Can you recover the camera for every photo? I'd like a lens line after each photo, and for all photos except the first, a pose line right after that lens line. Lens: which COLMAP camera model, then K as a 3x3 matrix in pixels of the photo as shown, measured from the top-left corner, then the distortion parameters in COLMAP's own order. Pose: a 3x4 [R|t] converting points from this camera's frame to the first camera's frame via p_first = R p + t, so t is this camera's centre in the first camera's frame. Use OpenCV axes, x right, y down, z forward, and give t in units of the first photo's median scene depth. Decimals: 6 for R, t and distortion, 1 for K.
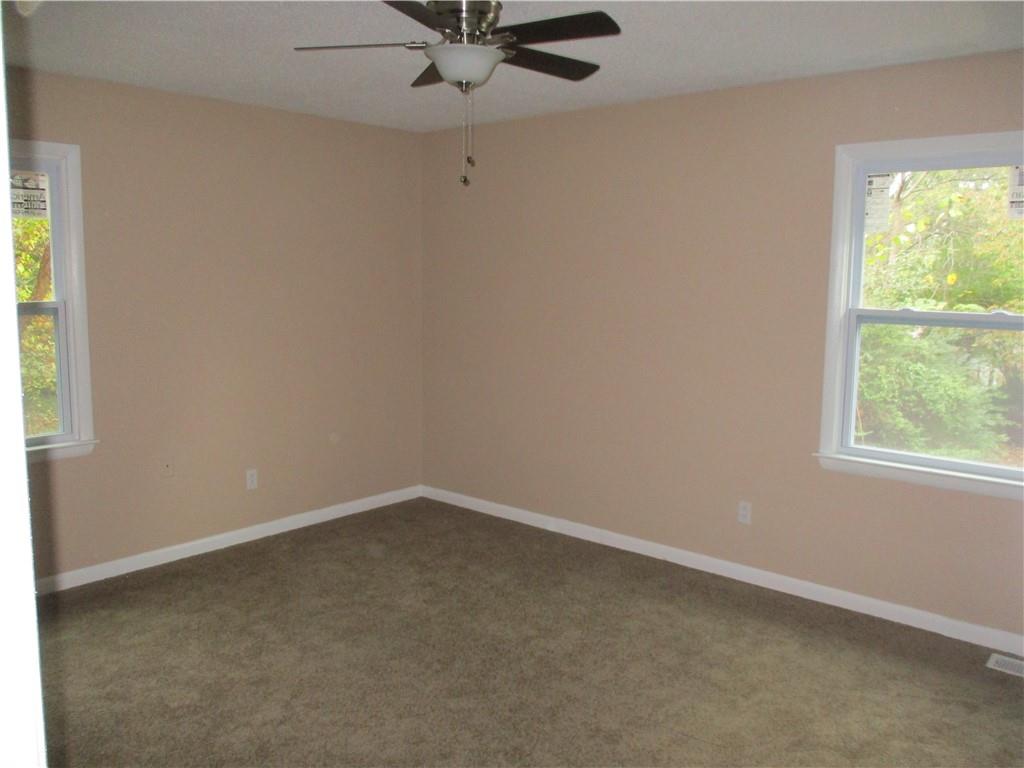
lens RADIAL K [[901.6, 0, 512.0], [0, 901.6, 384.0], [0, 0, 1]] dist [-0.000532, -0.000540]
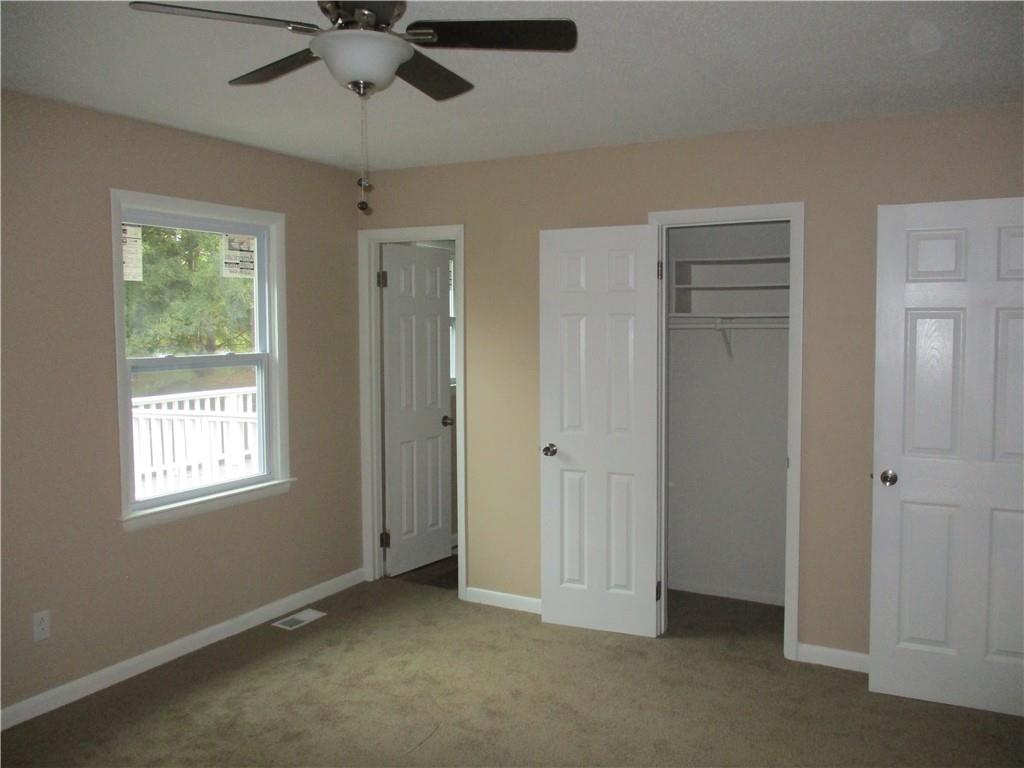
lens RADIAL K [[901.6, 0, 512.0], [0, 901.6, 384.0], [0, 0, 1]] dist [-0.000532, -0.000540]
pose [[-0.237357, -0.074366, 0.968572, -0.738367], [0.133163, 0.985162, 0.108272, -0.120121], [-0.962252, 0.154677, -0.223933, 0.925570]]
